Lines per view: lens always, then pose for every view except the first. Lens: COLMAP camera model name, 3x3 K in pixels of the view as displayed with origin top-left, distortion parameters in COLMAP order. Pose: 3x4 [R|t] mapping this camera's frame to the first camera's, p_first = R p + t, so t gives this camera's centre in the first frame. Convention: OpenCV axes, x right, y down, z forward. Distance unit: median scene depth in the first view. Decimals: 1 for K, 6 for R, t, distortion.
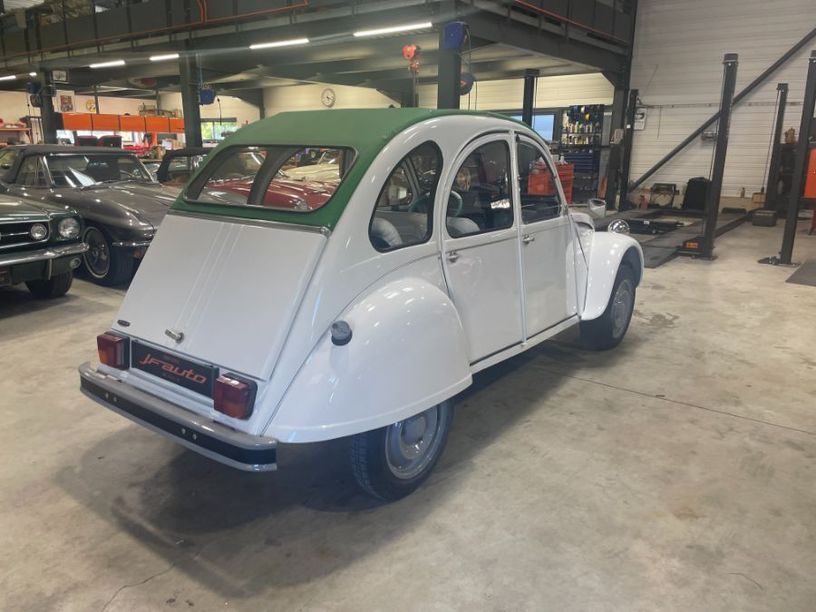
lens RADIAL K [[616.6, 0, 395.3], [0, 616.6, 309.9], [0, 0, 1]] dist [0.084049, -0.109469]
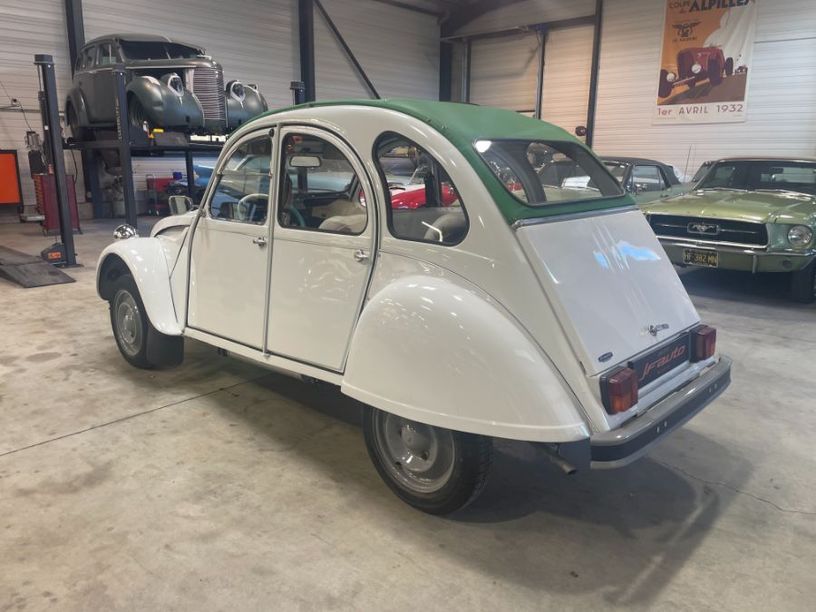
lens RADIAL K [[616.6, 0, 412.3], [0, 616.6, 302.9], [0, 0, 1]] dist [0.084049, -0.109469]
pose [[0.085023, -0.229031, 0.969699, -1.007440], [0.252513, 0.946404, 0.201389, -0.222609], [-0.963851, 0.227739, 0.138299, 0.922451]]
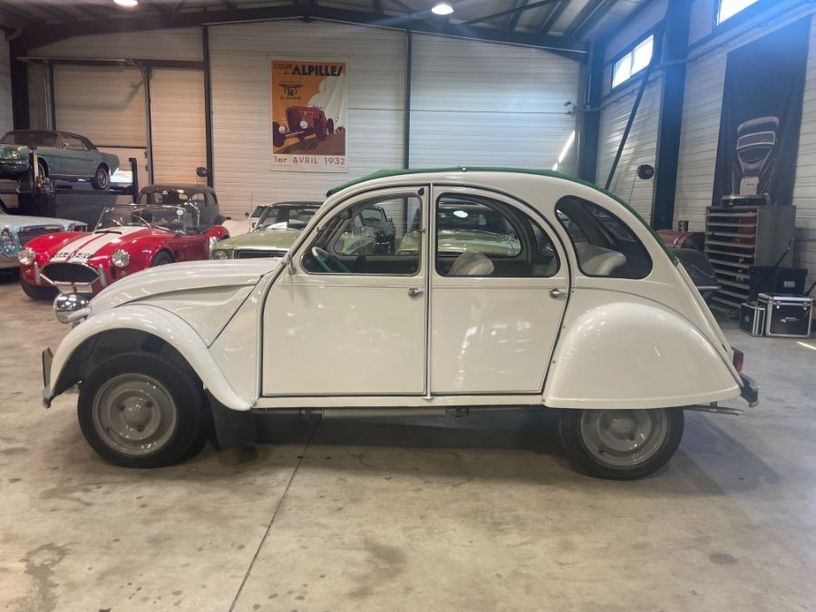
lens RADIAL K [[616.6, 0, 418.3], [0, 616.6, 299.7], [0, 0, 1]] dist [0.084049, -0.109469]
pose [[-0.604685, -0.140195, 0.784029, -0.874183], [0.181672, 0.934158, 0.307155, -0.469726], [-0.775468, 0.328168, -0.539402, 1.784630]]
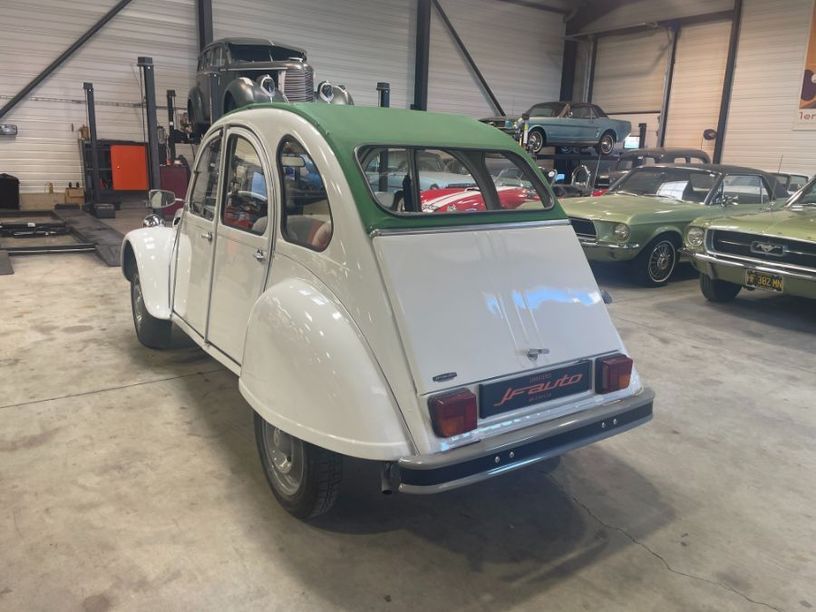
lens RADIAL K [[616.6, 0, 414.4], [0, 616.6, 301.4], [0, 0, 1]] dist [0.084049, -0.109469]
pose [[0.299856, -0.213555, 0.929775, -0.938685], [0.216777, 0.964379, 0.151592, -0.158895], [-0.929029, 0.156098, 0.335468, 0.633791]]
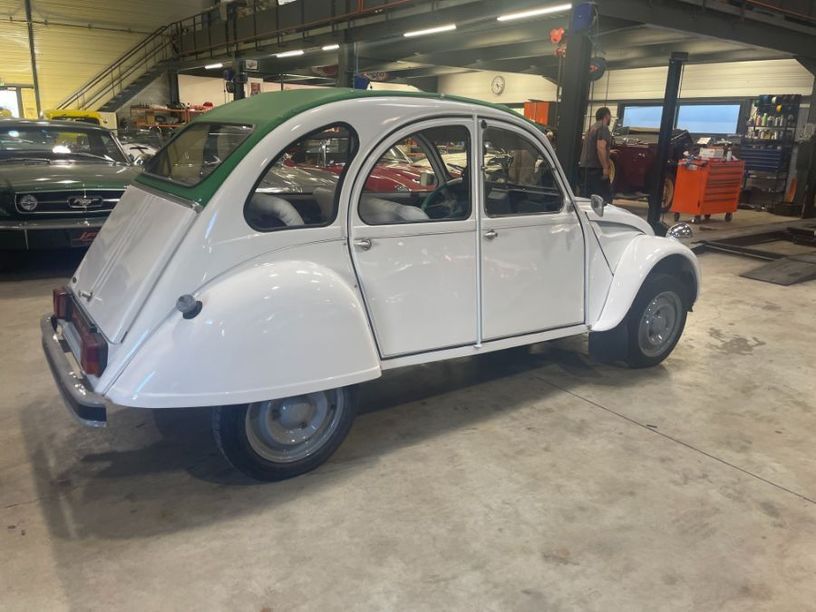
lens RADIAL K [[616.6, 0, 403.9], [0, 616.6, 305.5], [0, 0, 1]] dist [0.084049, -0.109469]
pose [[0.954156, 0.104941, -0.280310, 0.365757], [-0.102279, 0.994463, 0.024151, -0.017092], [0.281292, 0.005626, 0.959606, 0.079076]]
